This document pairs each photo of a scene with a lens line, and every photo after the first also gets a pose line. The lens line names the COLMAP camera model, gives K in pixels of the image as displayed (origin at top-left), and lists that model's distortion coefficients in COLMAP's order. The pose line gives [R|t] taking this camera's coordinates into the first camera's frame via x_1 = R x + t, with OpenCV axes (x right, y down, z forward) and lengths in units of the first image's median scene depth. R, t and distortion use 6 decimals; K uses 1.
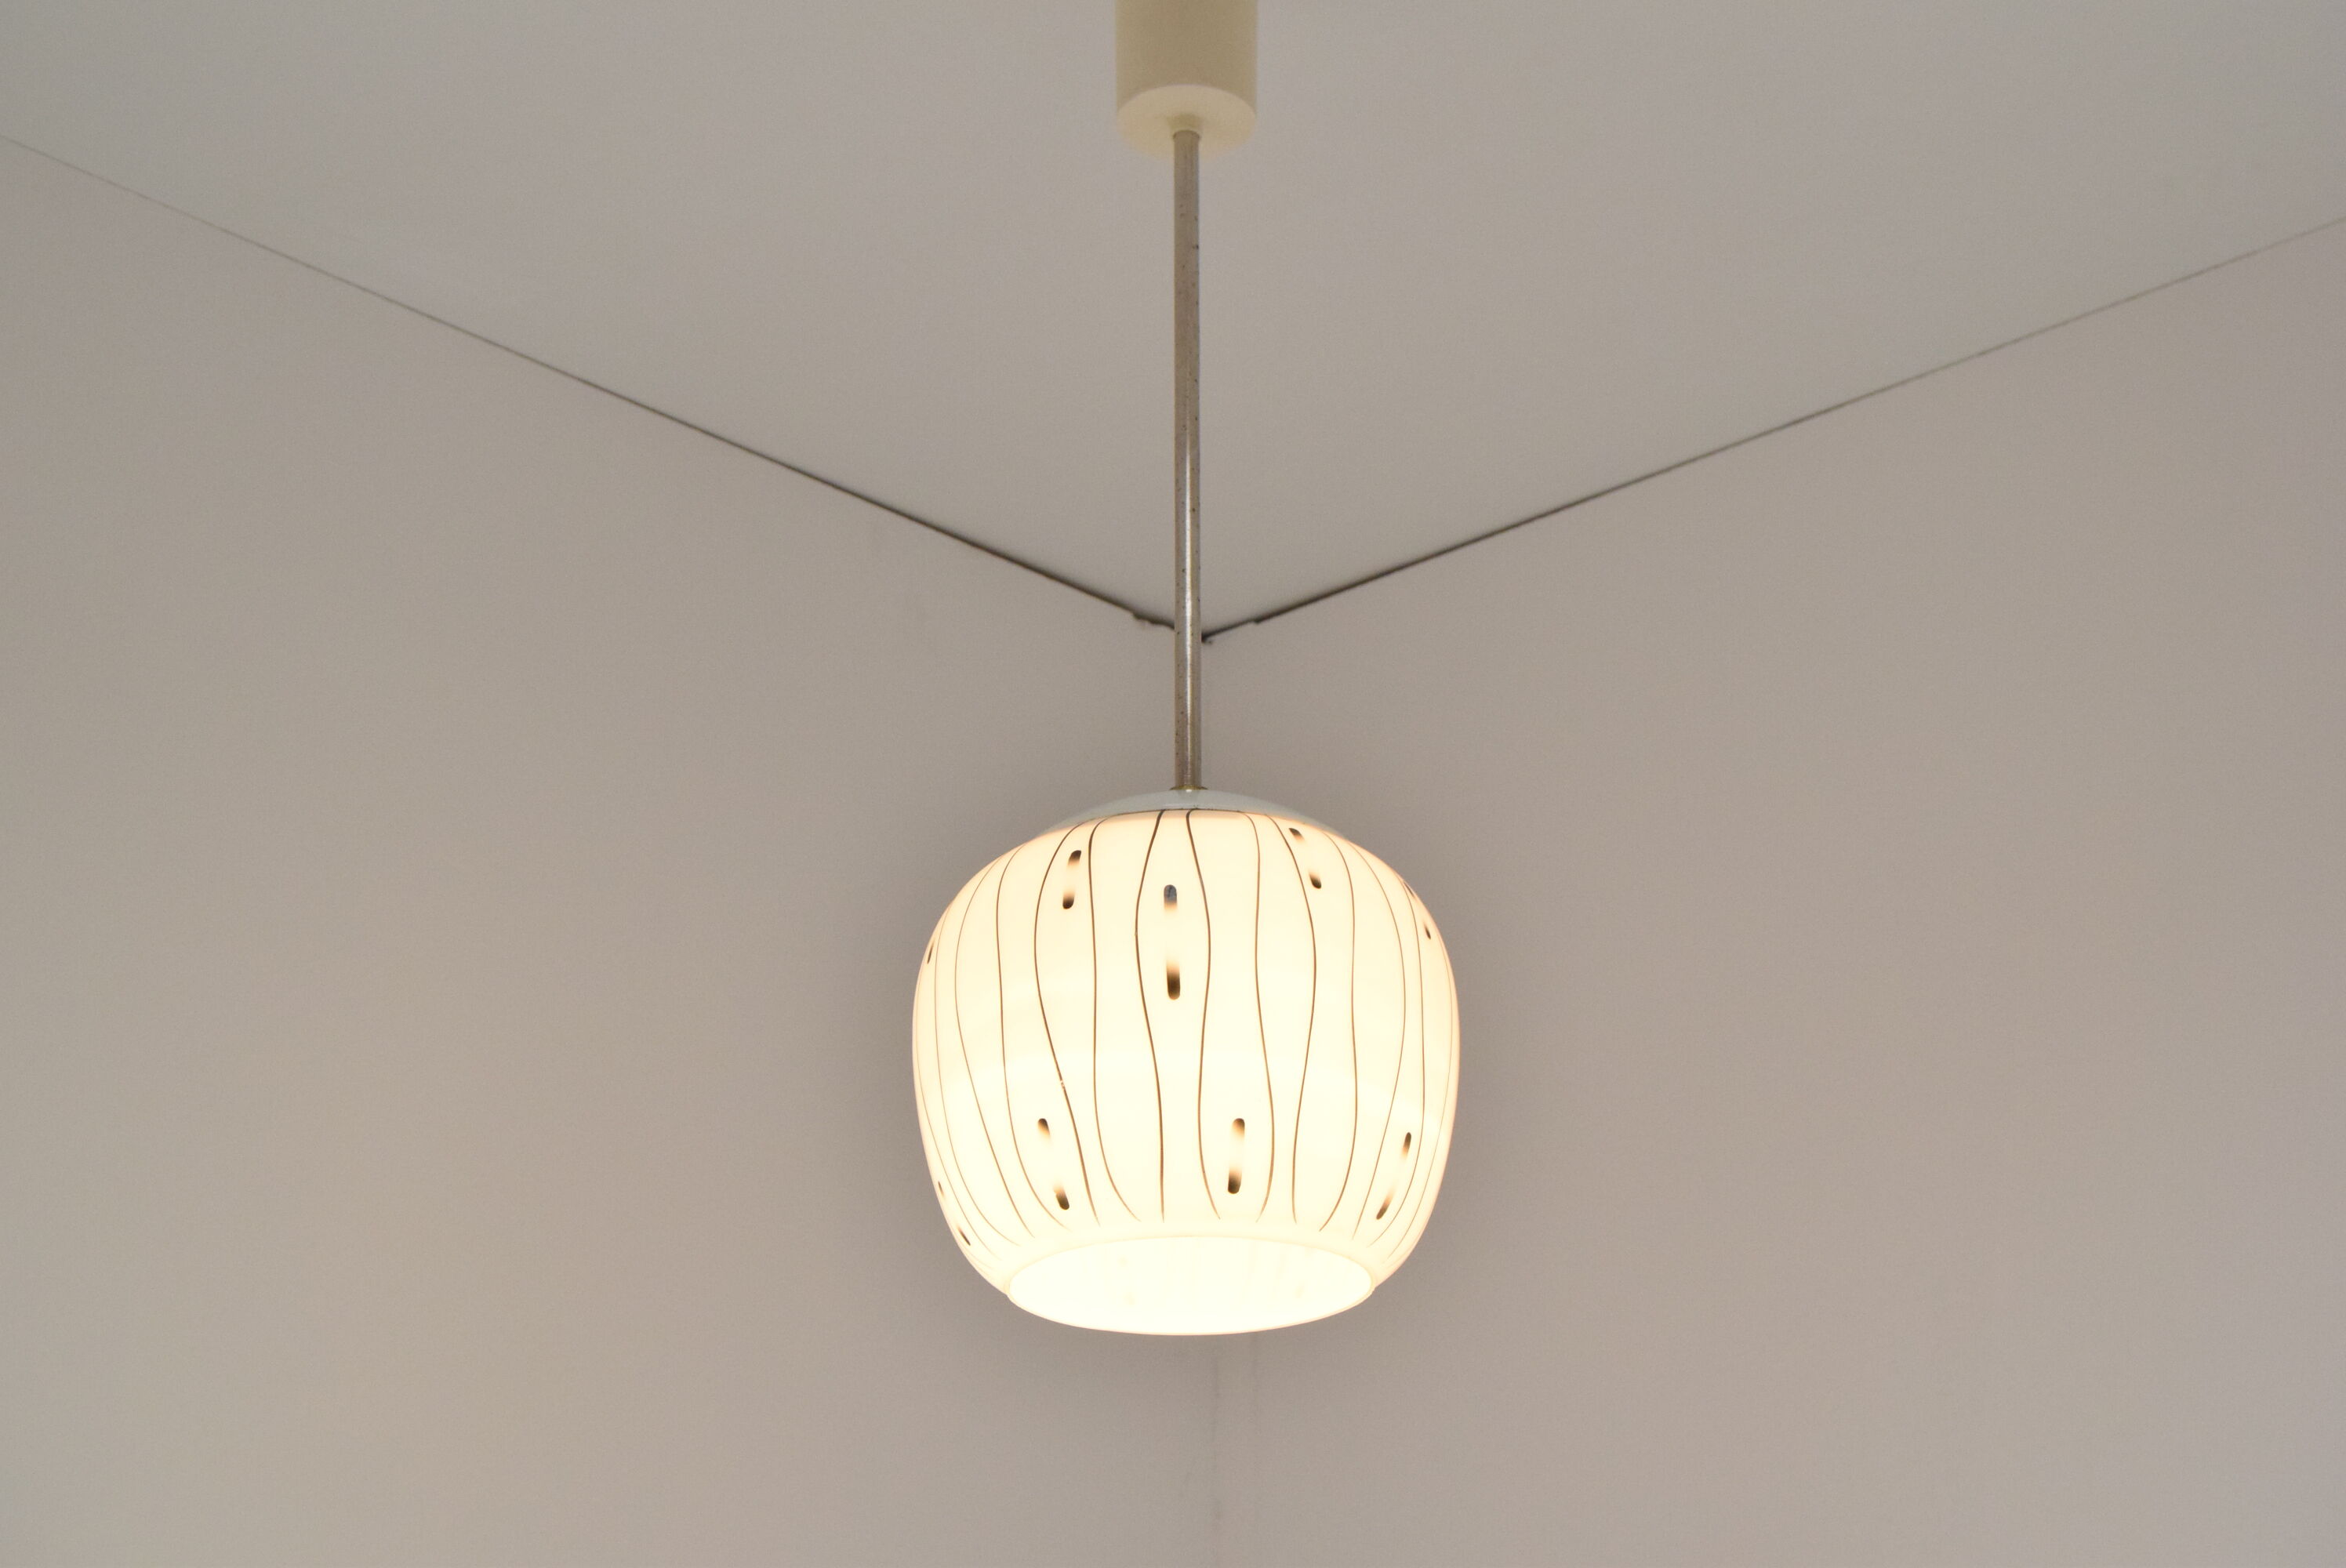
lens RADIAL K [[3440.5, 0, 1177.9], [0, 3440.5, 805.9], [0, 0, 1]] dist [-0.014467, 0.000000]
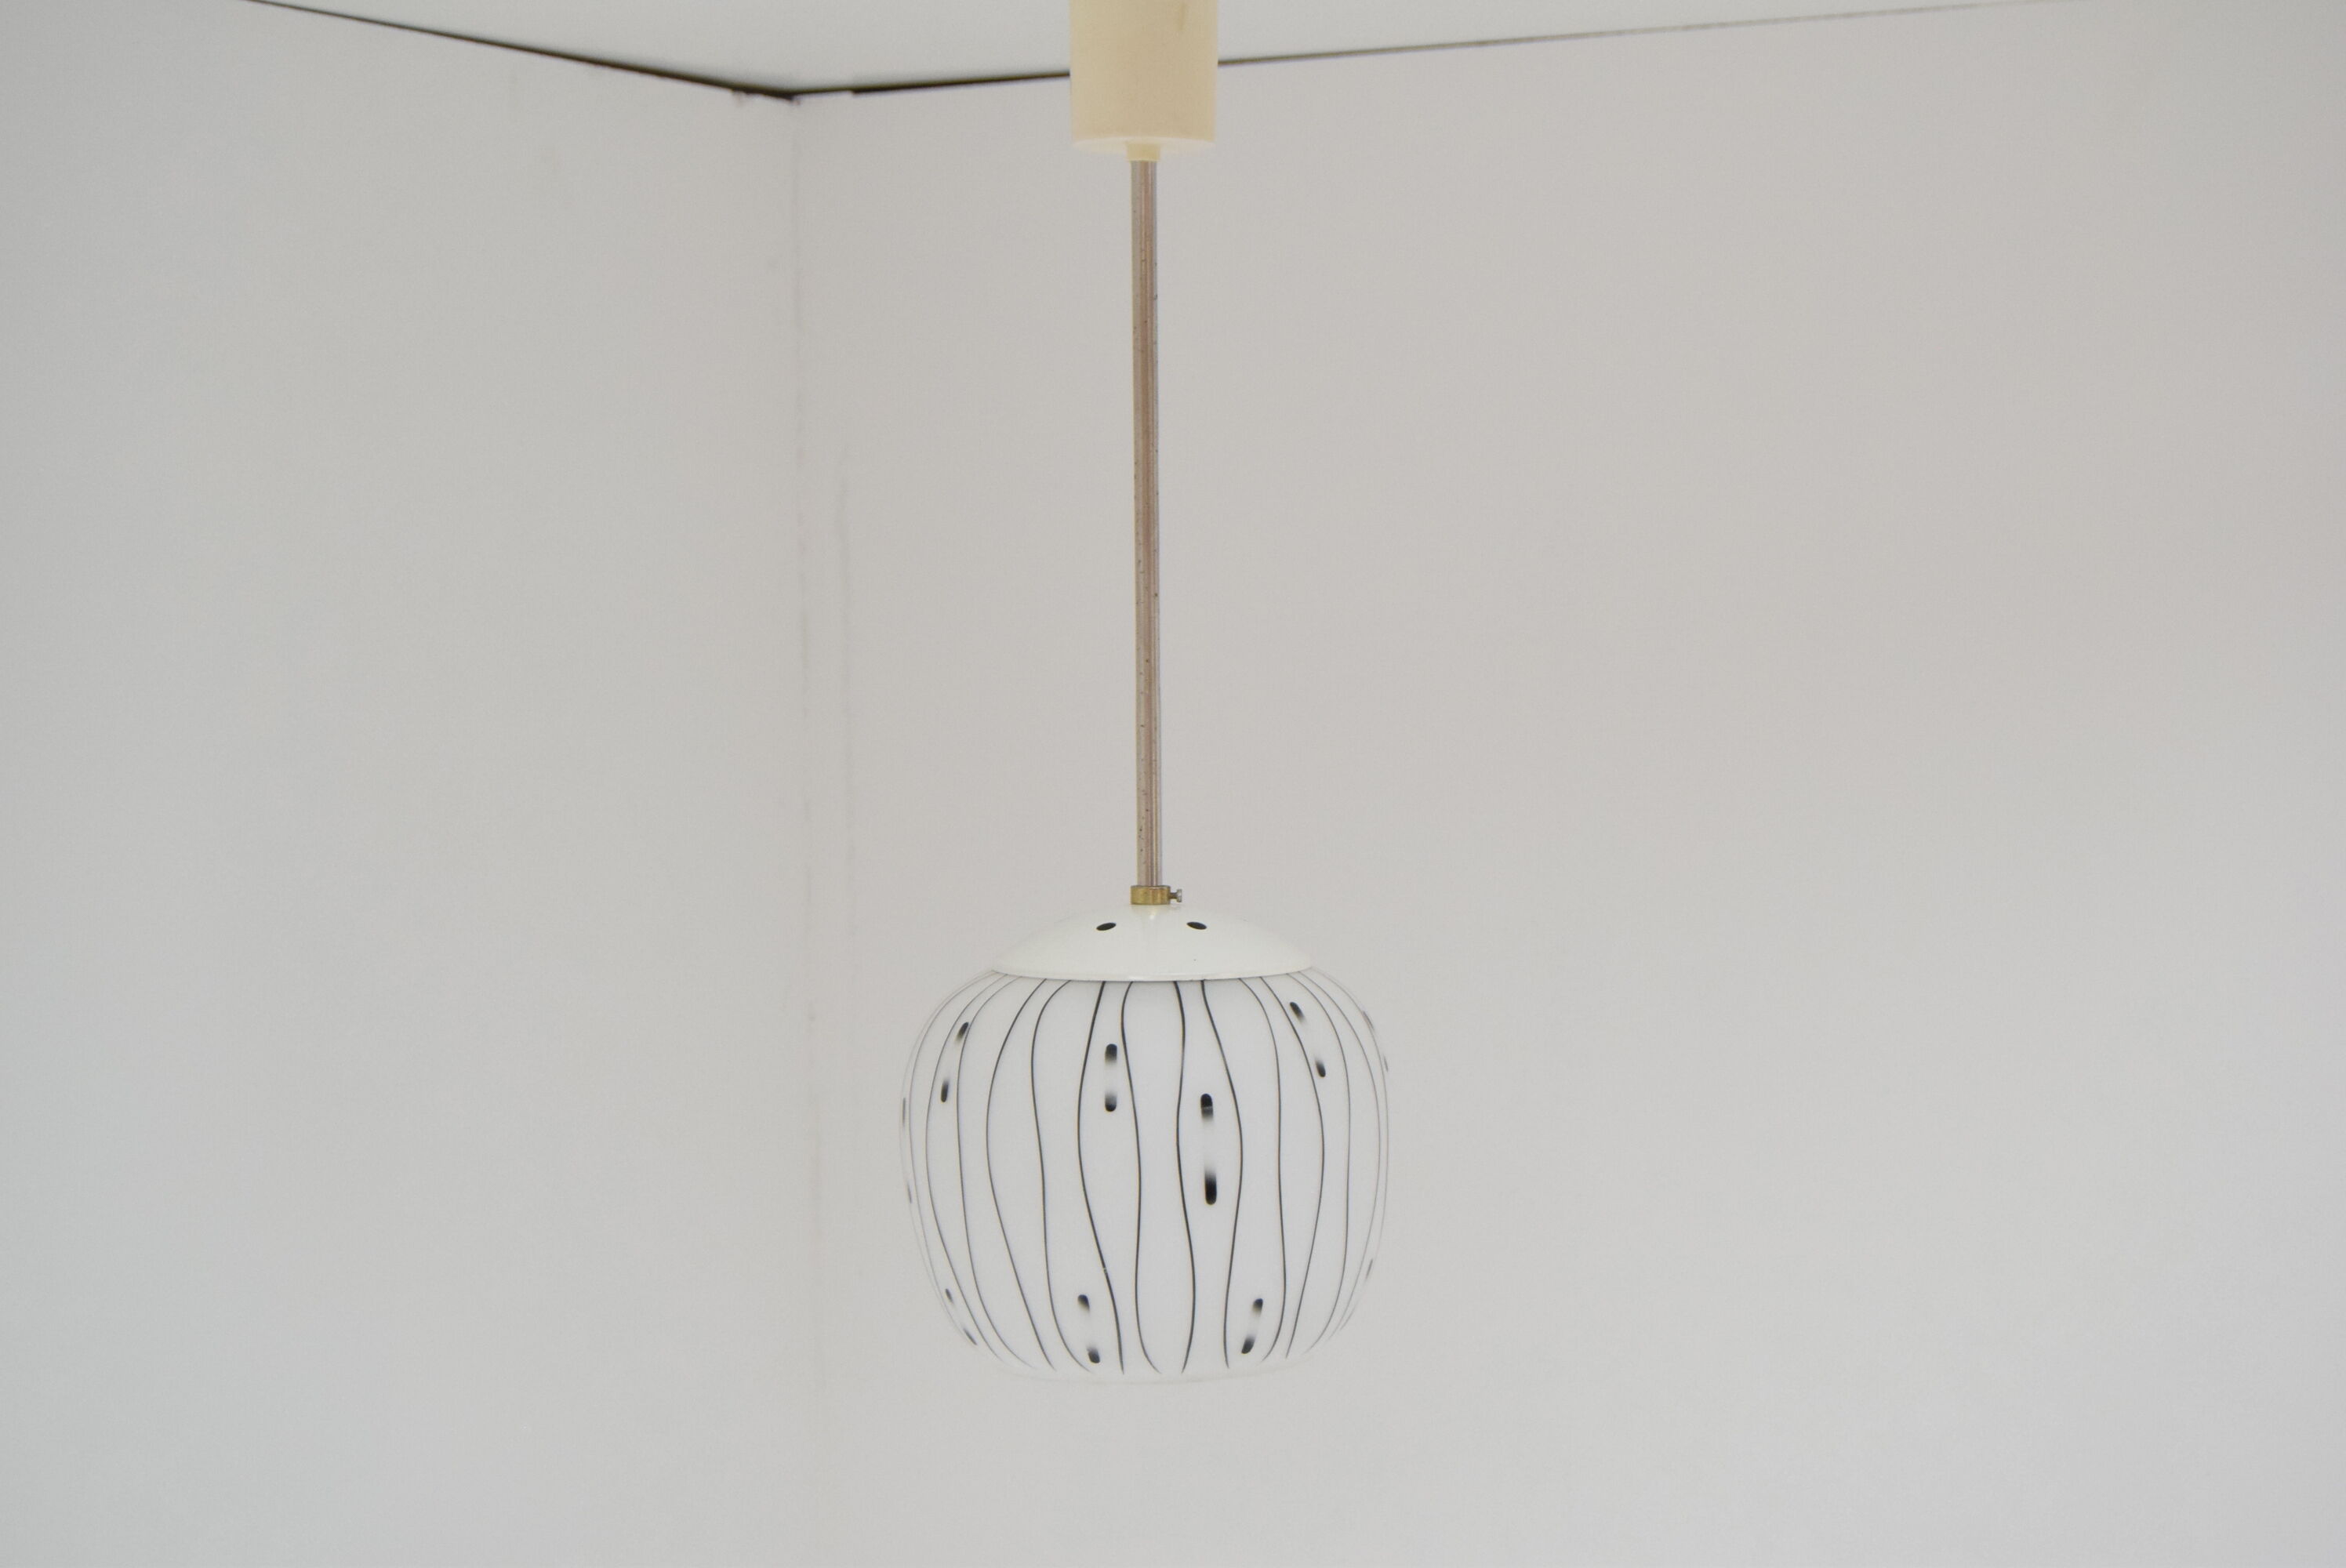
lens RADIAL K [[3721.8, 0, 1174.3], [0, 3721.8, 776.4], [0, 0, 1]] dist [-0.004925, 0.000000]
pose [[0.959020, -0.019021, 0.282700, -0.334863], [-0.097358, 0.914873, 0.391829, -0.517746], [-0.266087, -0.403295, 0.875529, -0.002275]]
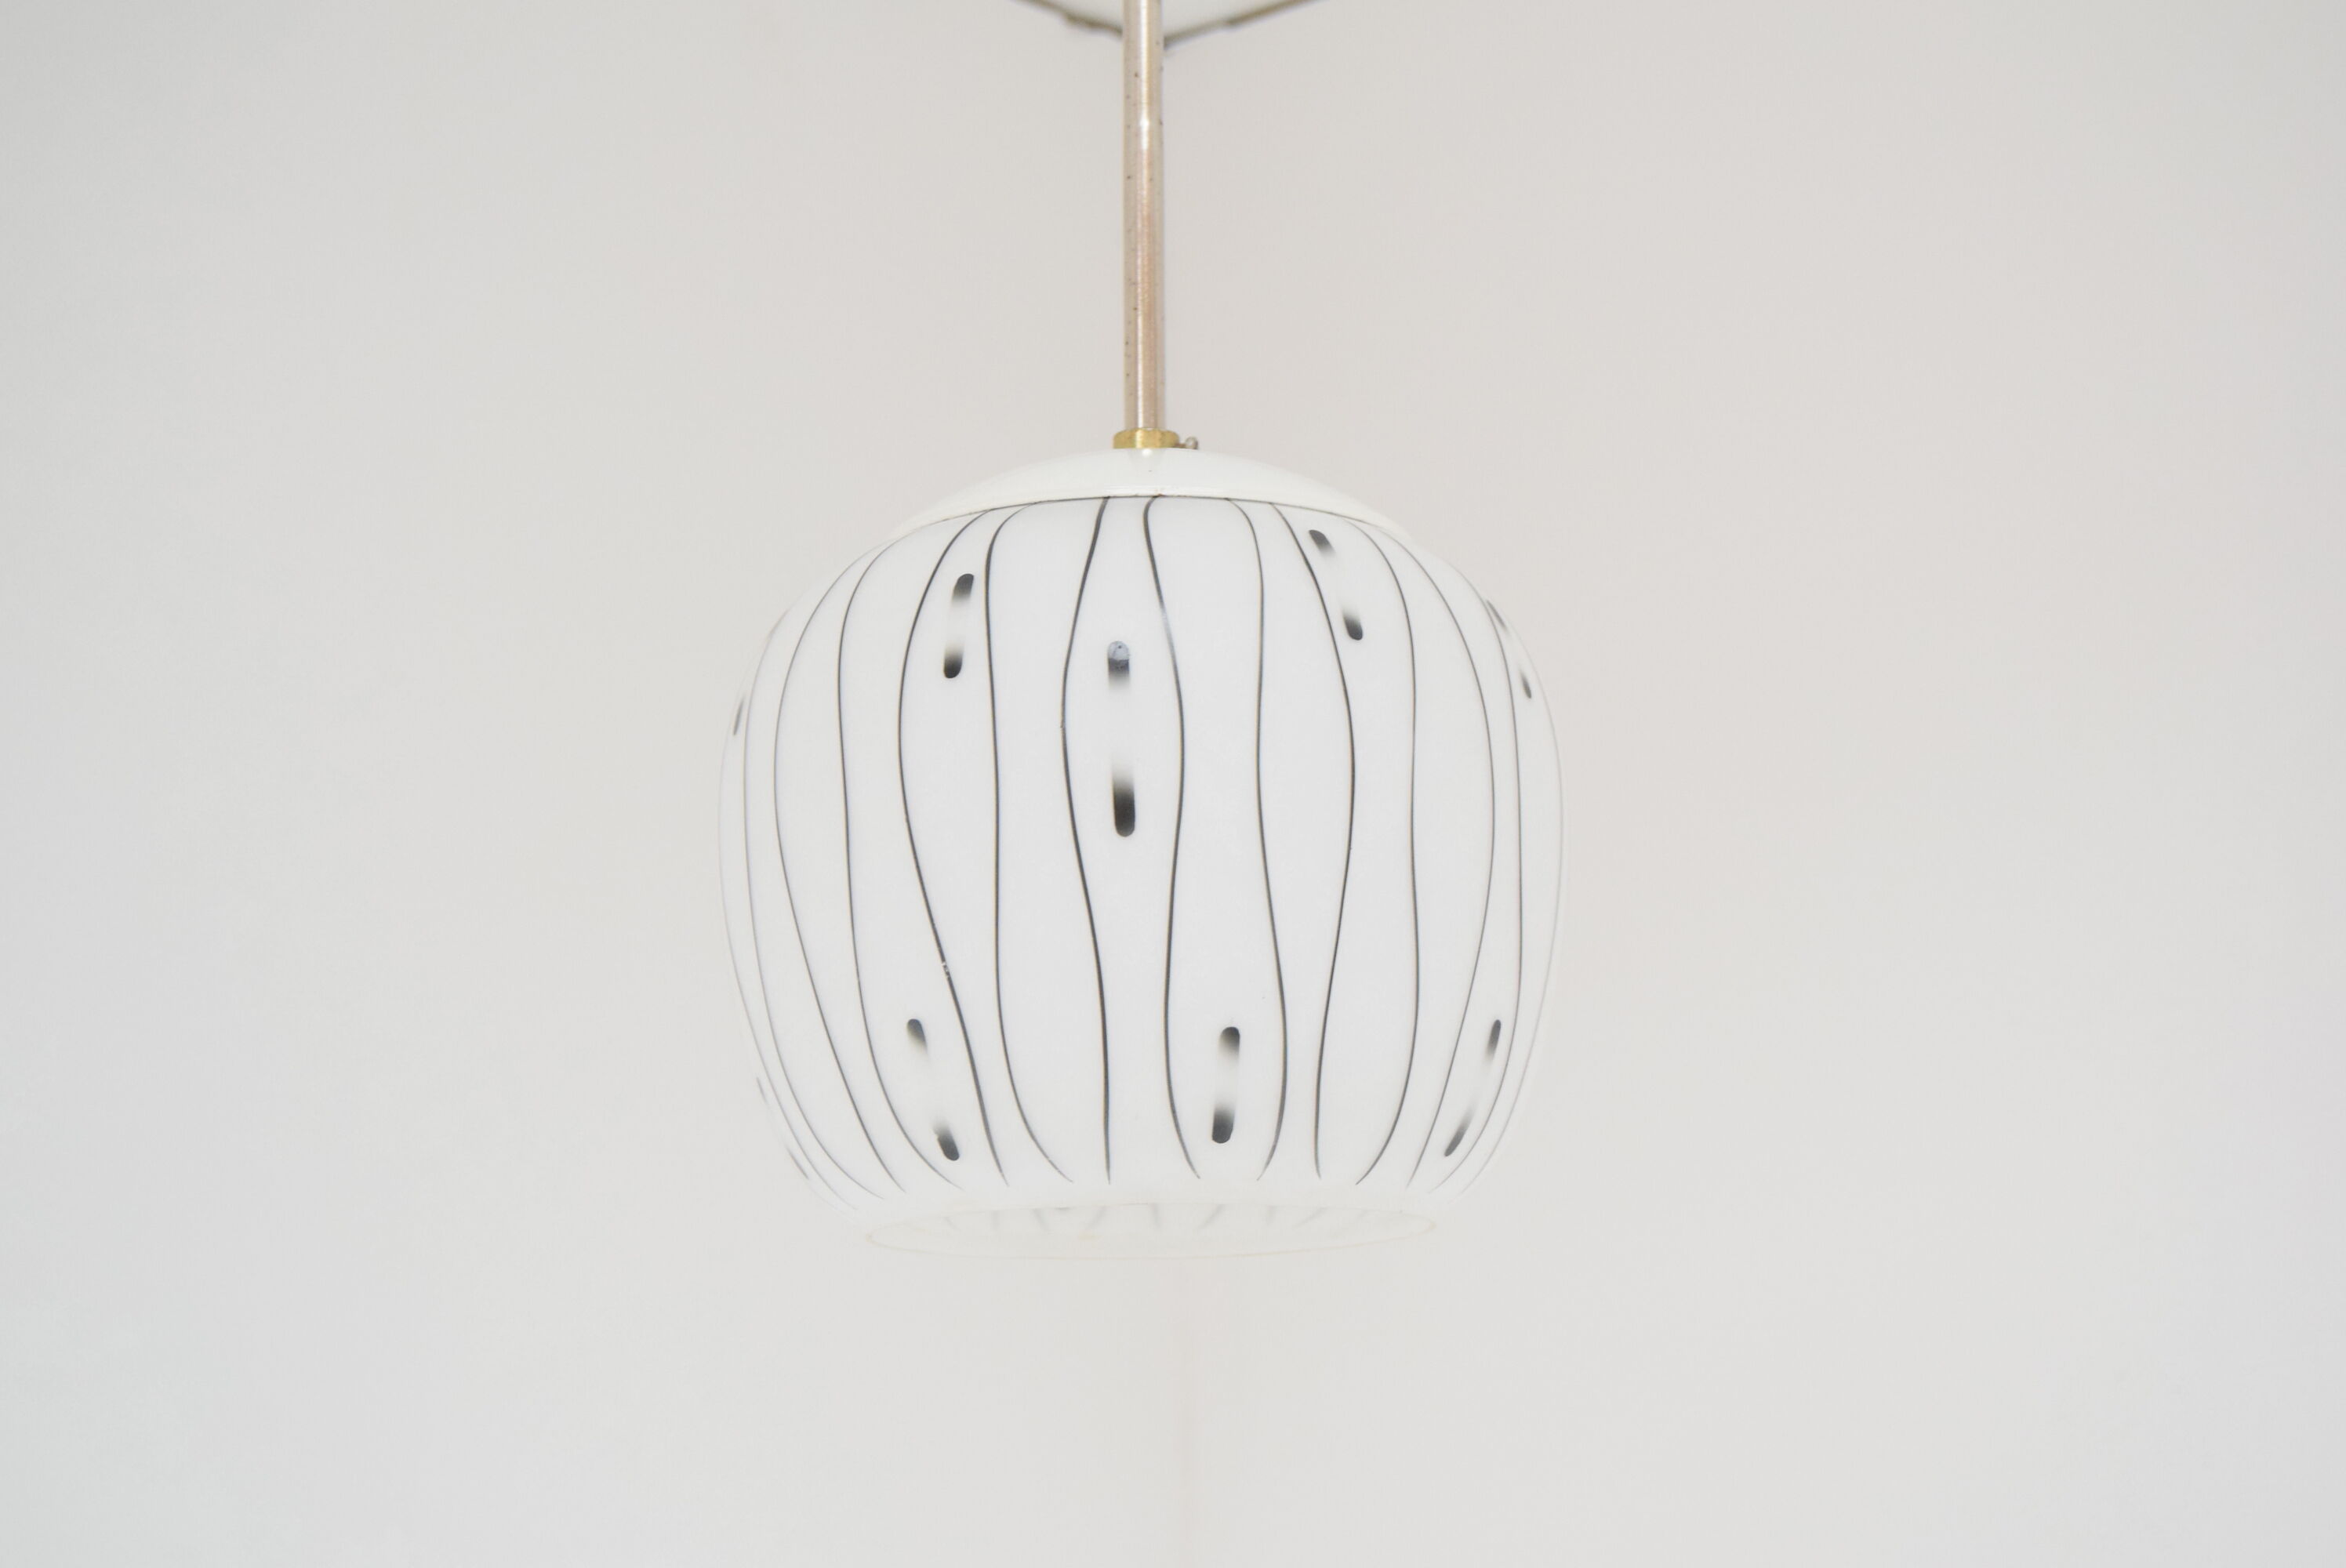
lens RADIAL K [[3721.8, 0, 1168.1], [0, 3721.8, 785.2], [0, 0, 1]] dist [-0.004925, 0.000000]
pose [[0.999940, -0.004468, 0.009980, -0.000070], [0.002504, 0.982018, 0.188769, -0.074693], [-0.010644, -0.188732, 0.981971, 0.328919]]
